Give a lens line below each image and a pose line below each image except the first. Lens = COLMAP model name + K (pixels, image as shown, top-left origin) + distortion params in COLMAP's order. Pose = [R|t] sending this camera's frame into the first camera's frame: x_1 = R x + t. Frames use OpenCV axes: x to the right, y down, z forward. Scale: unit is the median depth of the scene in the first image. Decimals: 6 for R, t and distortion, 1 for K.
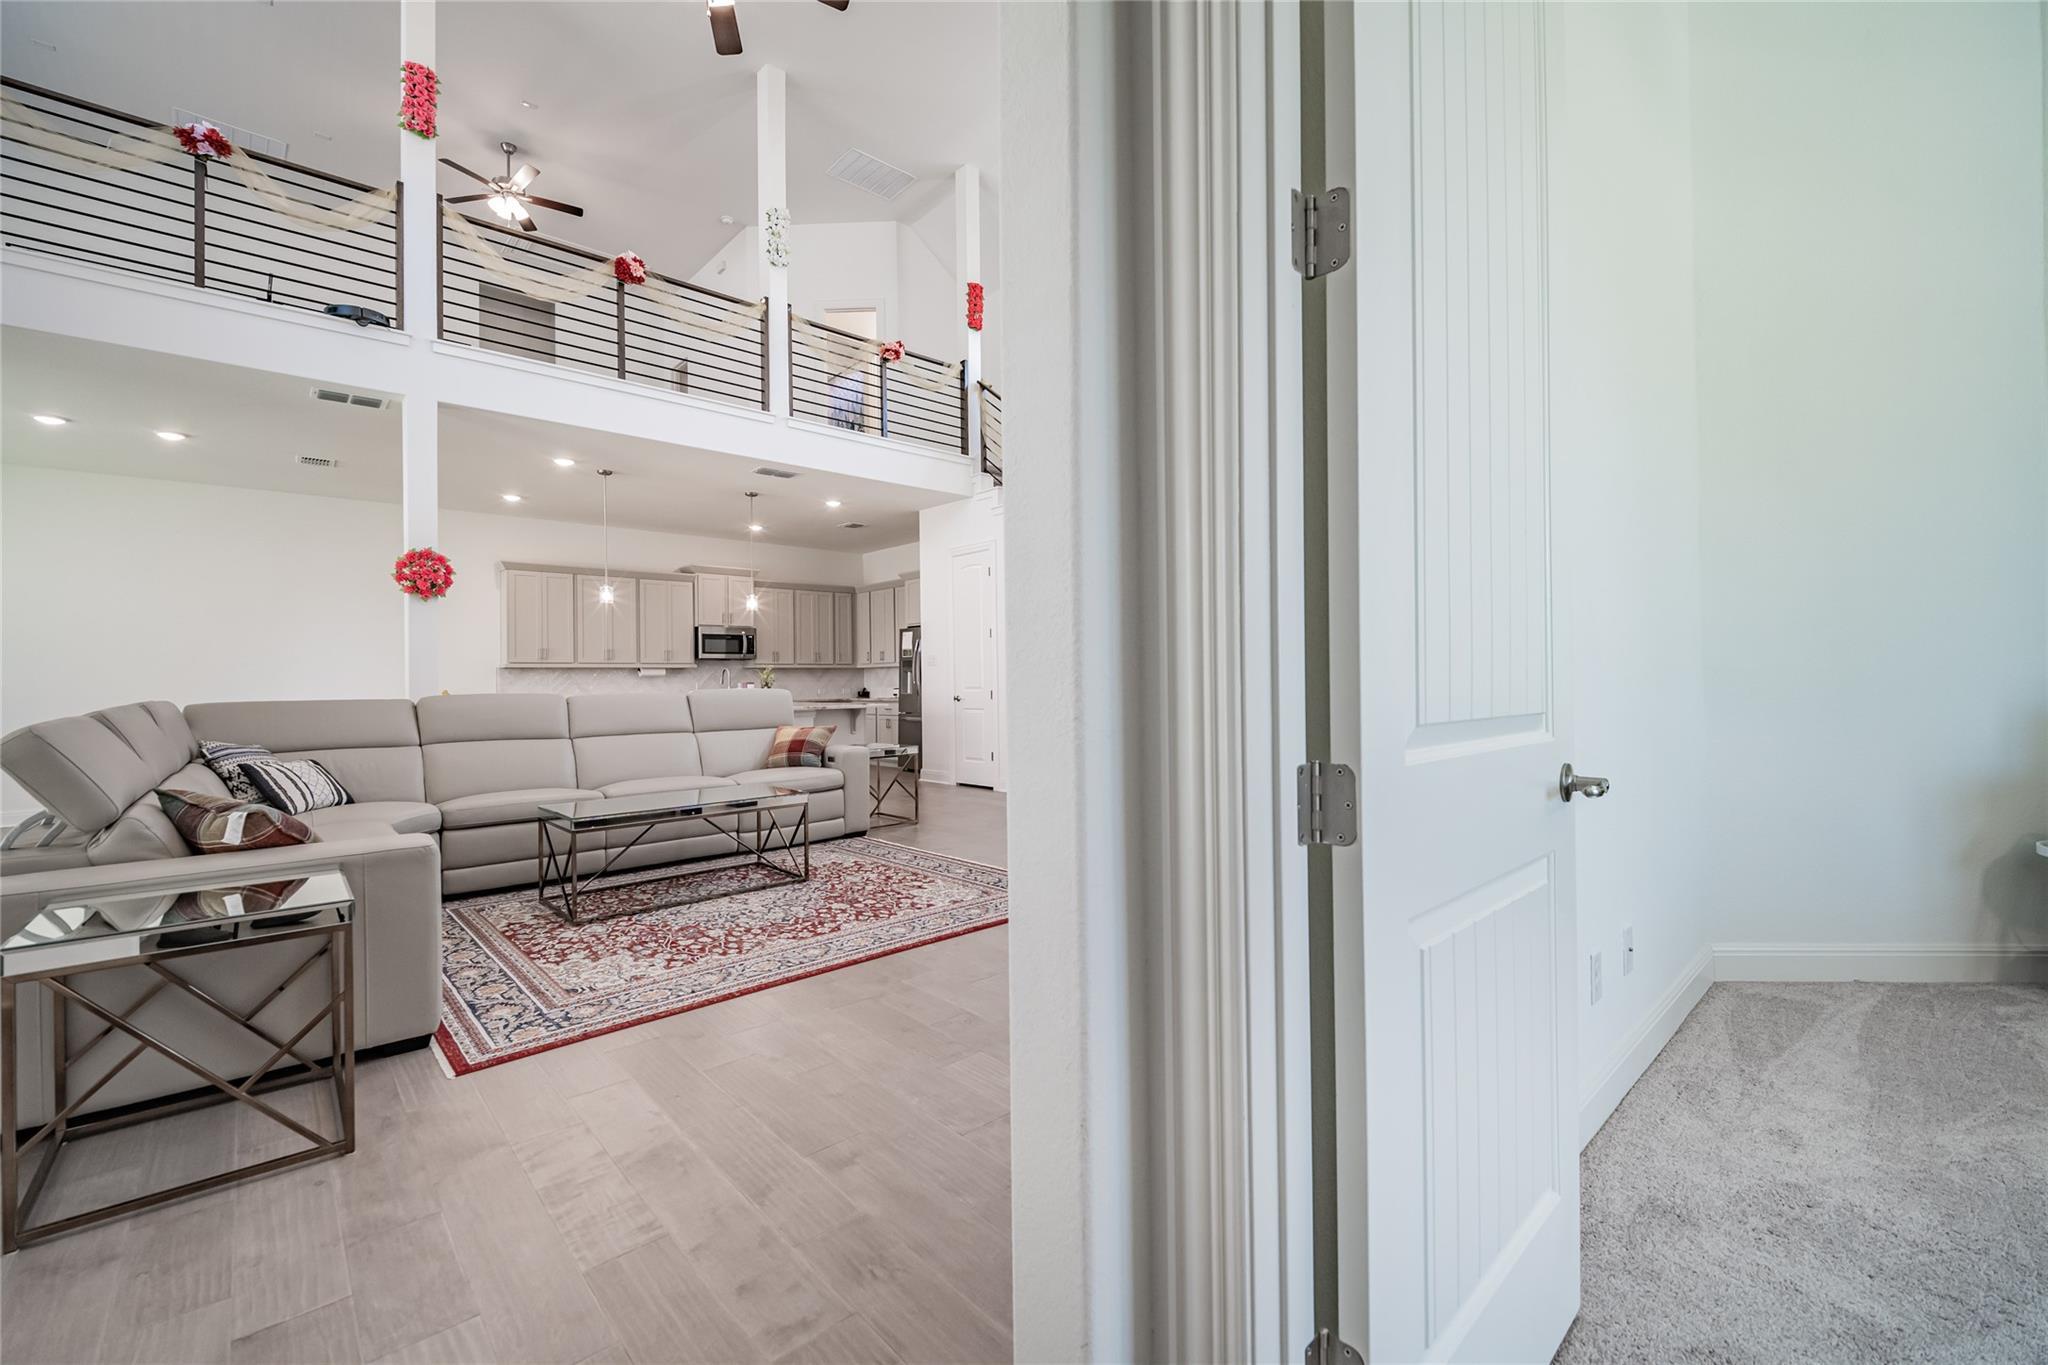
lens RADIAL K [[842.4, 0, 1009.4], [0, 842.4, 670.9], [0, 0, 1]] dist [0.024374, -0.017838]
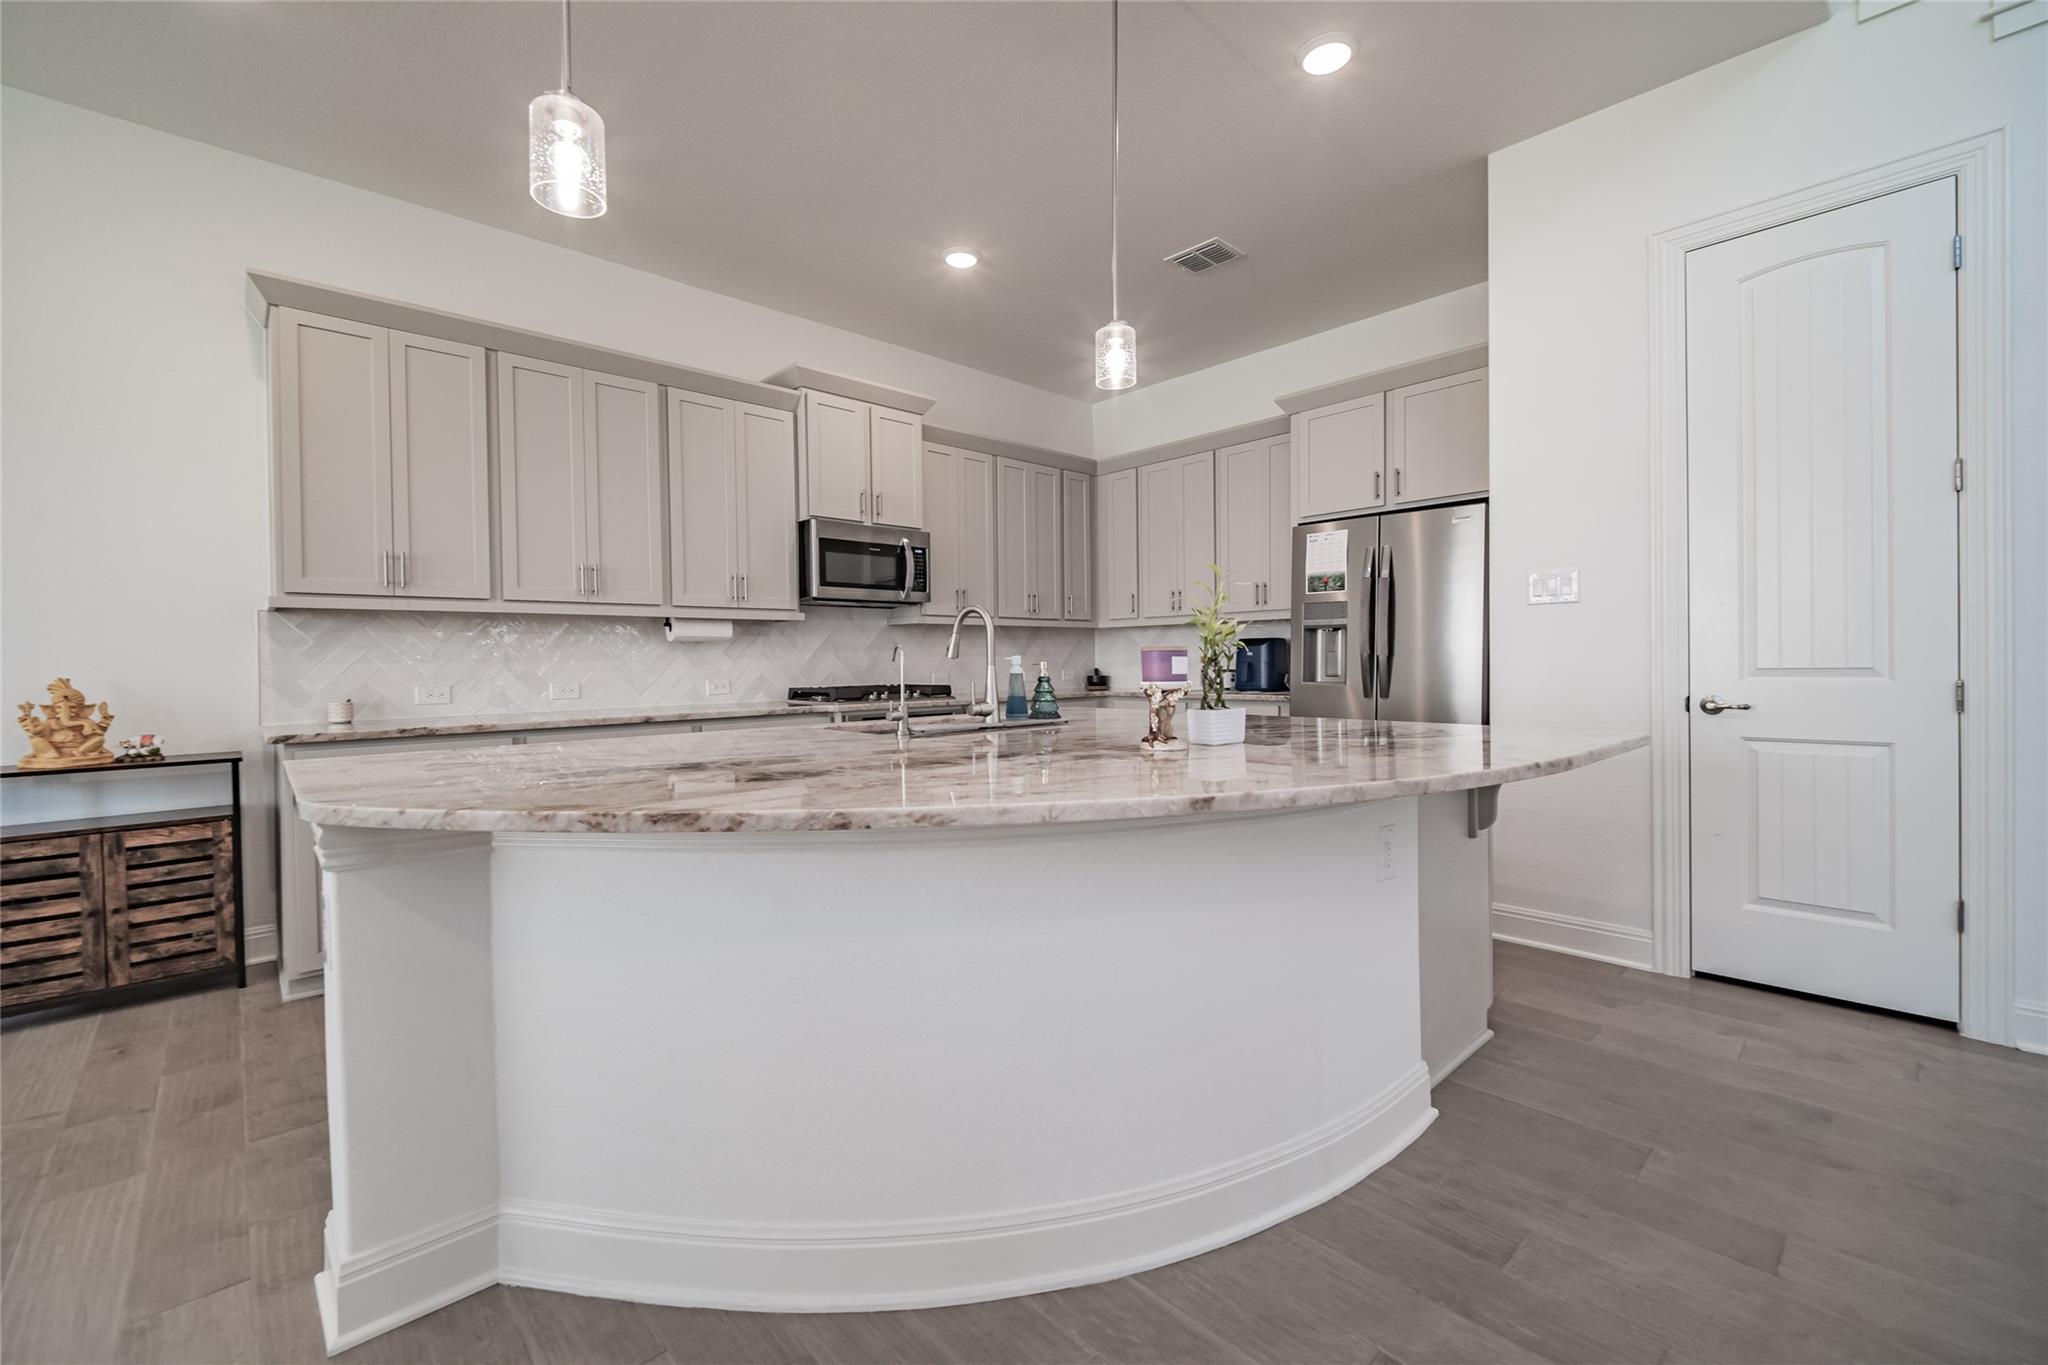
lens RADIAL K [[842.4, 0, 1009.4], [0, 842.4, 670.9], [0, 0, 1]] dist [0.024374, -0.017838]
pose [[0.999978, -0.000211, 0.006692, -0.479134], [0.000052, 0.999720, 0.023658, 0.020267], [-0.006695, -0.023658, 0.999698, 1.028759]]
